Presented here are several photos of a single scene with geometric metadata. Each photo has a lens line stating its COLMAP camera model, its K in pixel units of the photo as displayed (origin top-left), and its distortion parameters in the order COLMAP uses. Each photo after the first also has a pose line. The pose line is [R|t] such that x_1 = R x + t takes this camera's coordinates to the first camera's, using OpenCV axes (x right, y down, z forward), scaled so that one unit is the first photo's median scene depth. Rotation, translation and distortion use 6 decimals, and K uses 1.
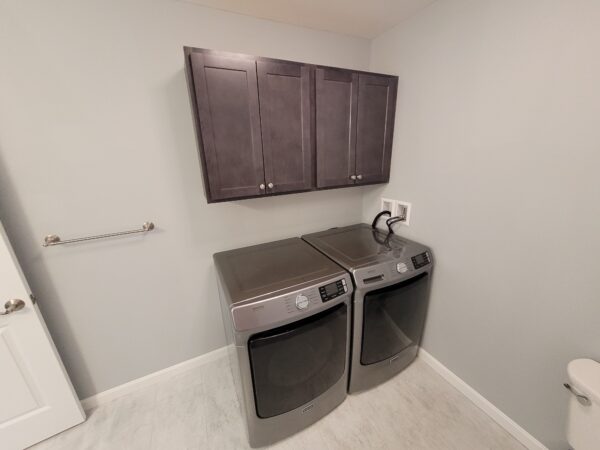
lens RADIAL K [[234.0, 0, 301.0], [0, 234.0, 225.4], [0, 0, 1]] dist [0.004381, -0.001963]
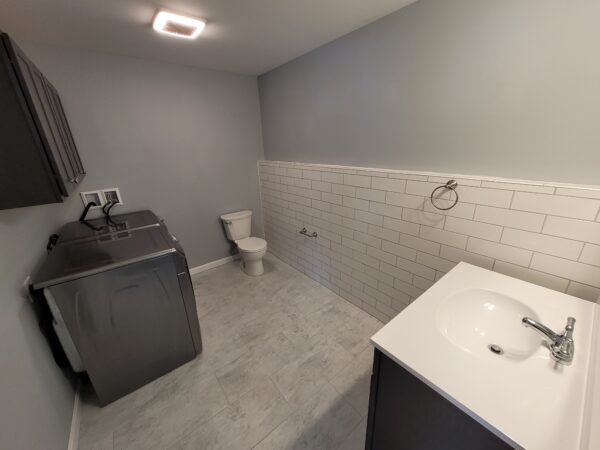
lens RADIAL K [[234.0, 0, 300.6], [0, 234.0, 225.4], [0, 0, 1]] dist [0.004381, -0.001963]
pose [[-0.203521, -0.285669, 0.936468, -1.028624], [0.319687, 0.884672, 0.339346, -0.024649], [-0.925407, 0.368441, -0.088725, 0.193714]]
